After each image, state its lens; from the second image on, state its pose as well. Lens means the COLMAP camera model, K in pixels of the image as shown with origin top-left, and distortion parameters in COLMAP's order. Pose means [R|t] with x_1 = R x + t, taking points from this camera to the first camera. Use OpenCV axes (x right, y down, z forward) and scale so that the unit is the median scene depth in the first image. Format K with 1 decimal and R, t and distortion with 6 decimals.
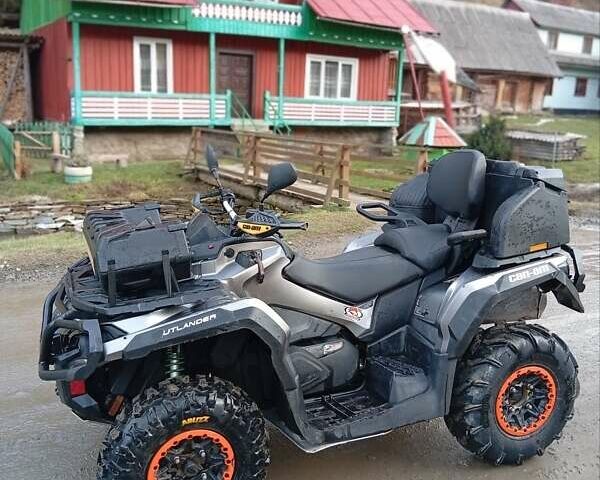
lens RADIAL K [[588.8, 0, 285.3], [0, 588.8, 238.0], [0, 0, 1]] dist [0.106543, -0.229296]
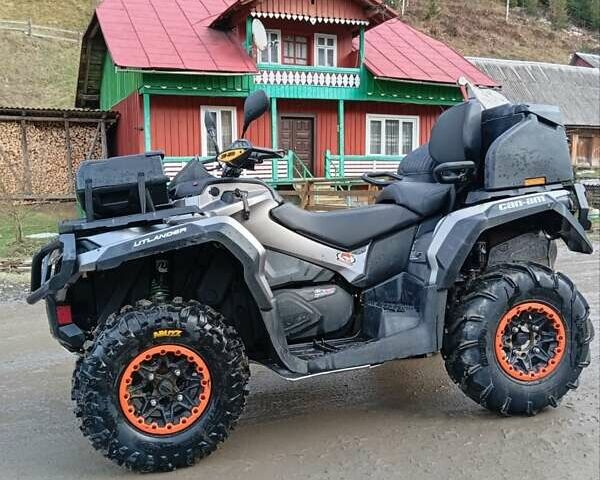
lens RADIAL K [[588.8, 0, 285.3], [0, 588.8, 238.0], [0, 0, 1]] dist [0.106543, -0.229296]
pose [[0.992577, -0.031949, -0.117347, 0.134250], [0.018517, 0.993329, -0.113818, 0.207464], [0.120201, 0.110800, 0.986547, 0.011690]]
